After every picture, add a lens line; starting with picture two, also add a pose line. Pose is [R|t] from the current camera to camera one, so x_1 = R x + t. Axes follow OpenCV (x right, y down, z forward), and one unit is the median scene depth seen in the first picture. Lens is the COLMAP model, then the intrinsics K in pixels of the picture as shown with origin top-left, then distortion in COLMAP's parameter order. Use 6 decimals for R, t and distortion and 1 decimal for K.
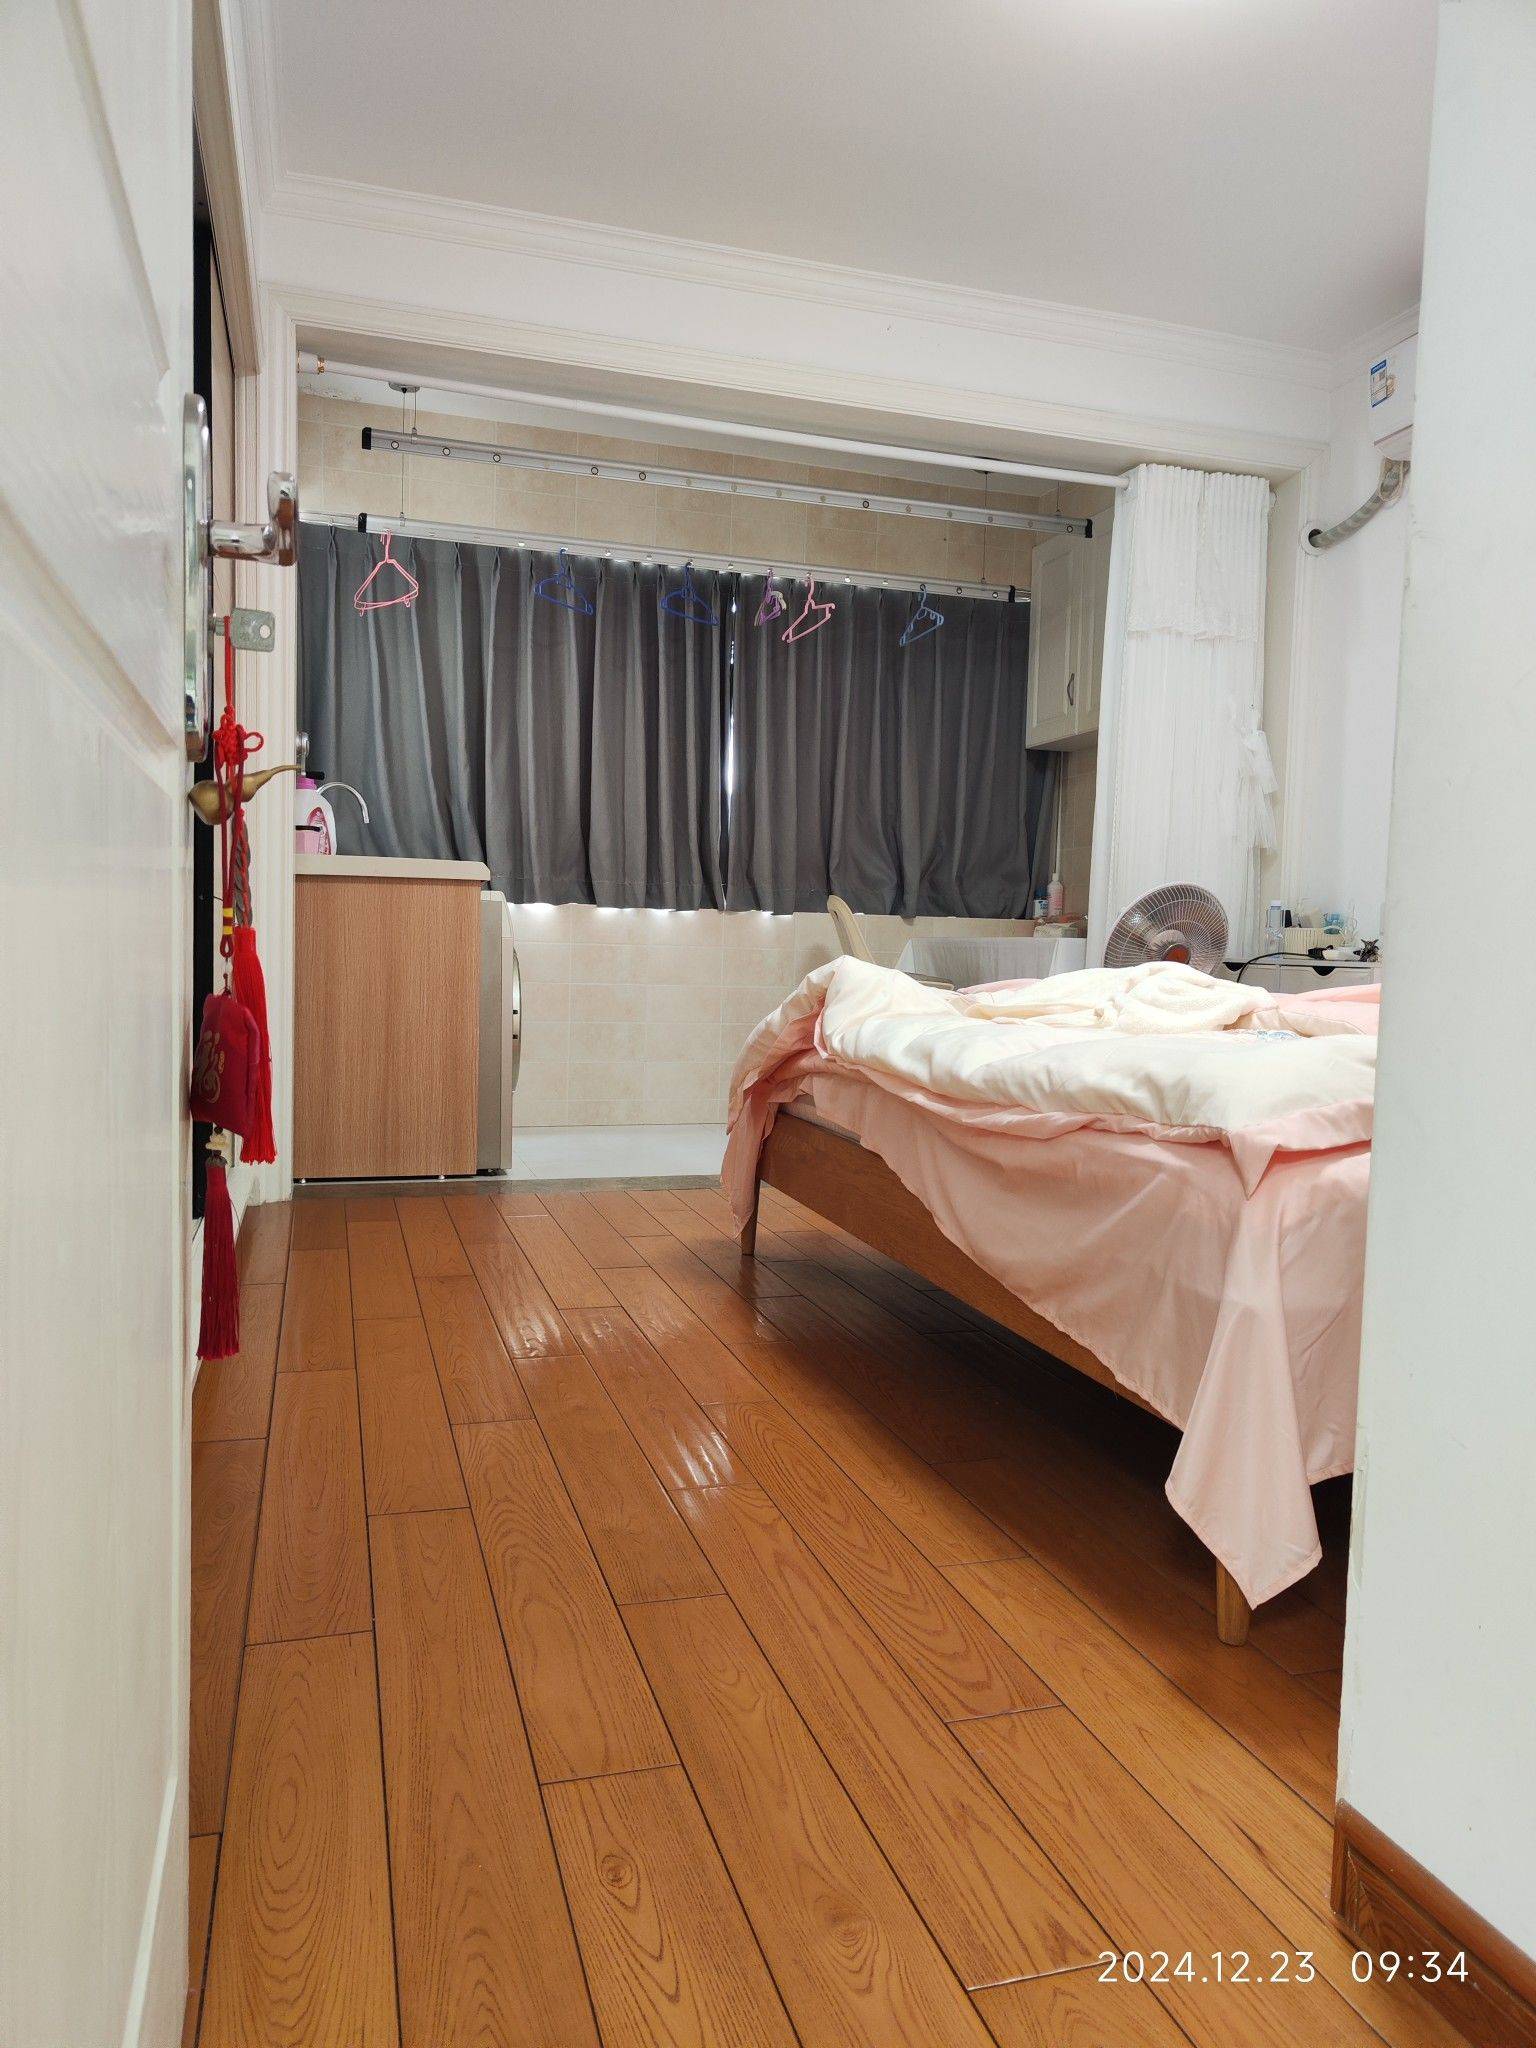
lens RADIAL K [[1410.7, 0, 764.5], [0, 1410.7, 1024.8], [0, 0, 1]] dist [-0.000875, -0.000139]
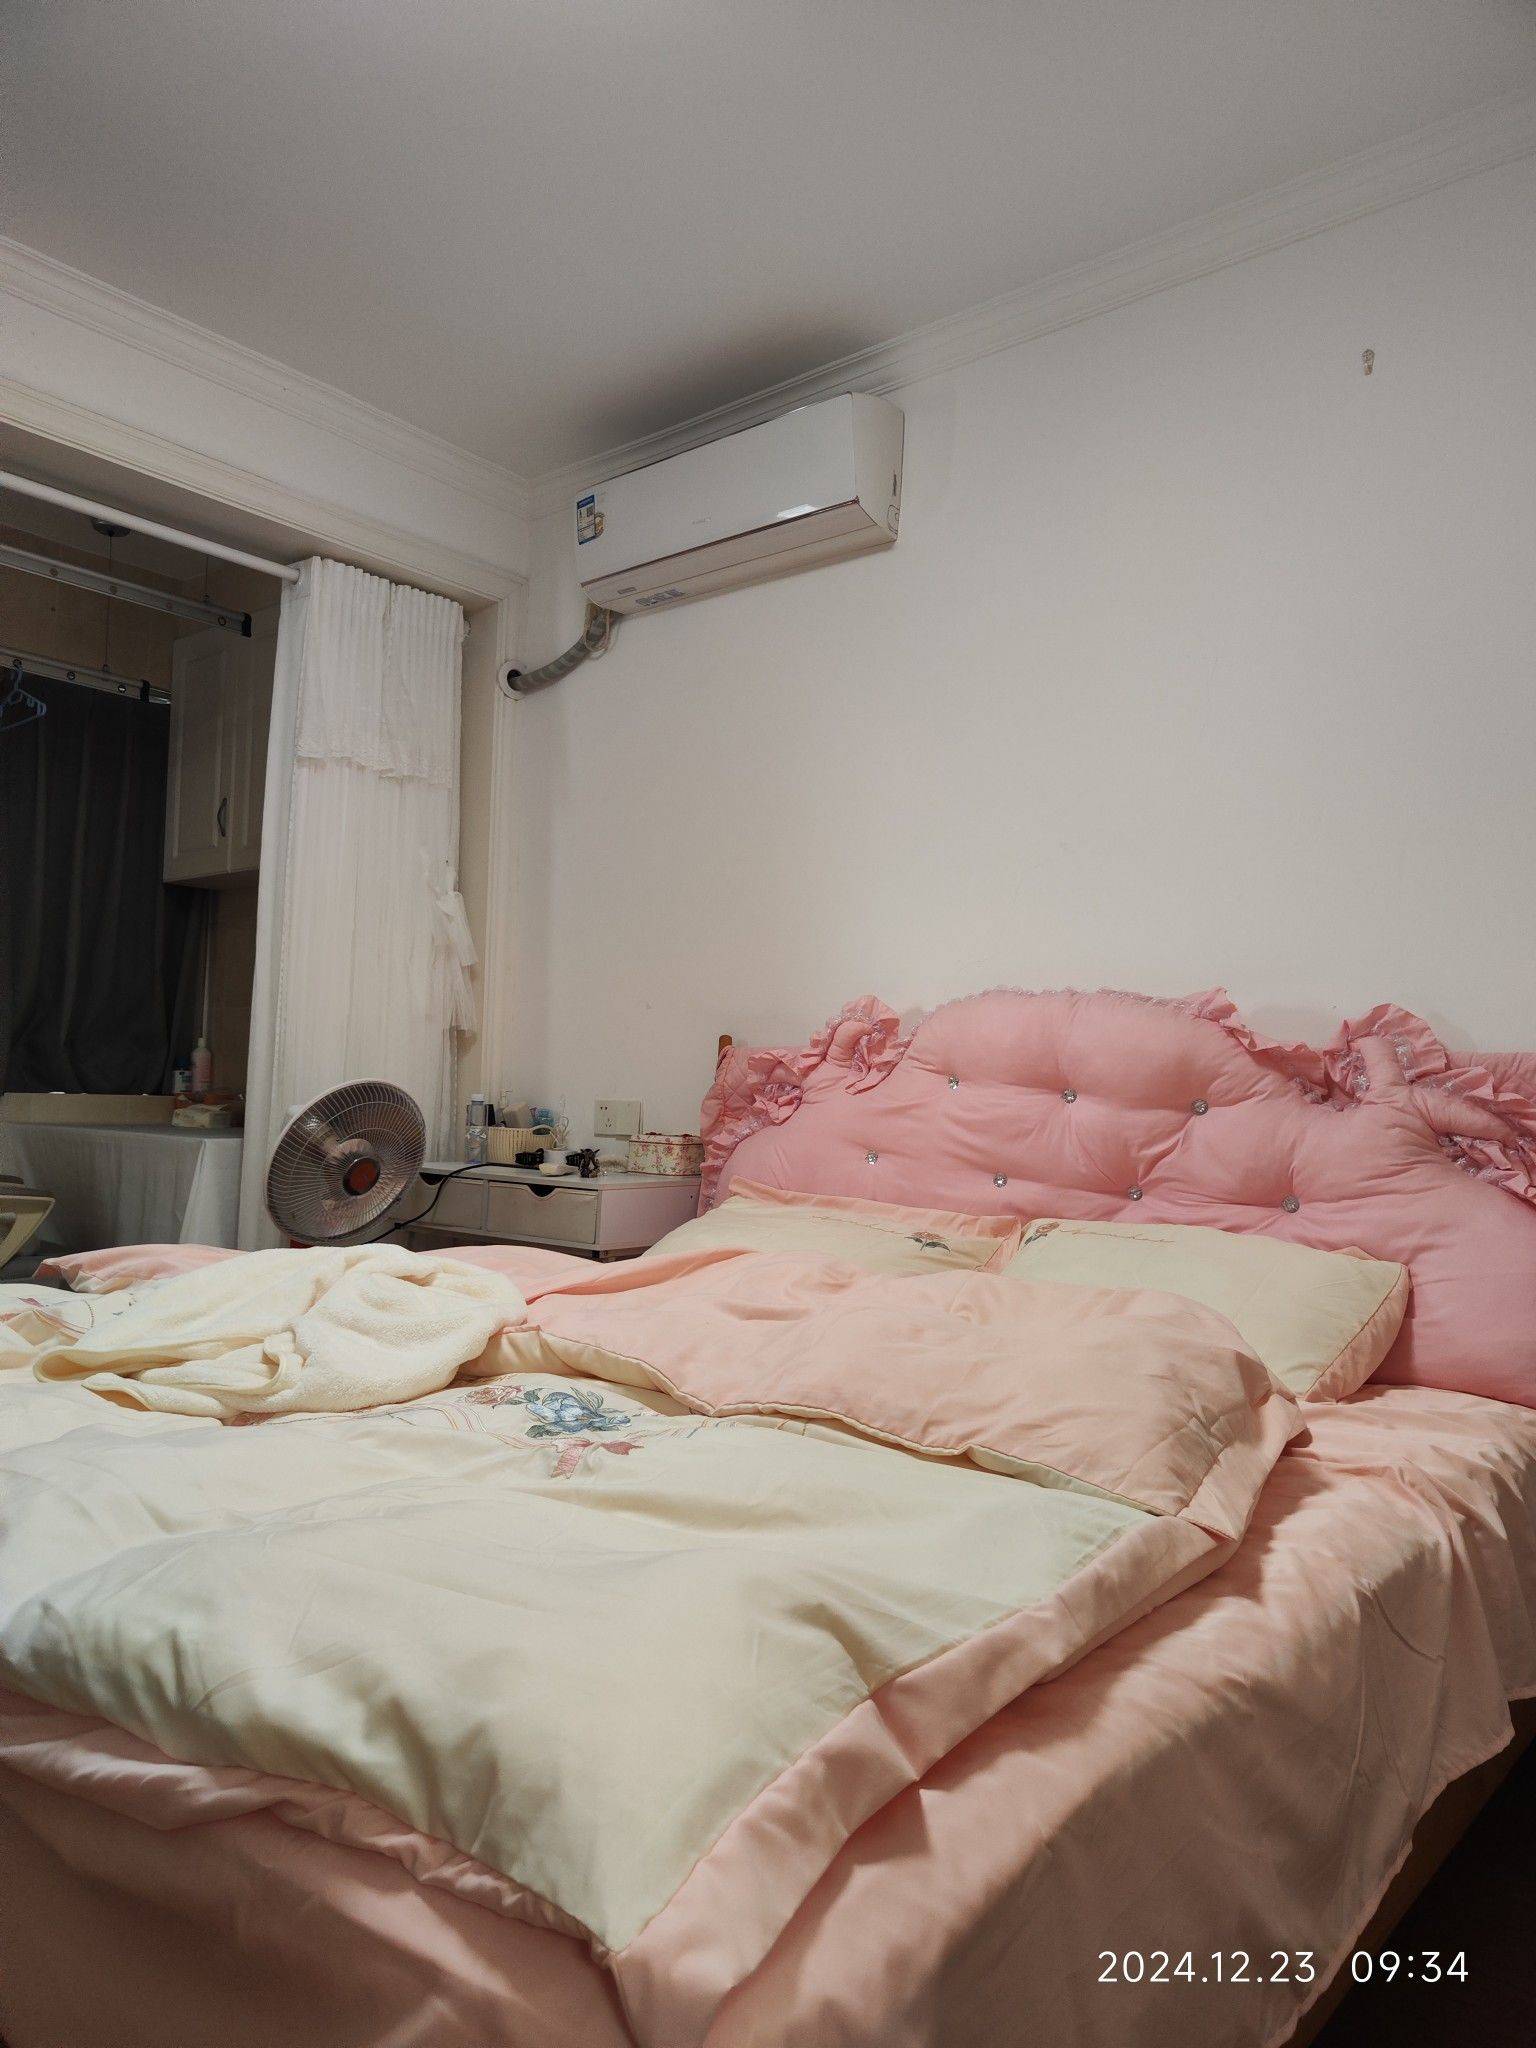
lens RADIAL K [[1389.3, 0, 767.3], [0, 1389.3, 1031.3], [0, 0, 1]] dist [-0.026016, 0.038332]
pose [[0.831309, 0.018293, 0.555510, 0.045713], [0.025538, 0.997146, -0.071053, -0.061226], [-0.555224, 0.073254, 0.828469, 0.213454]]
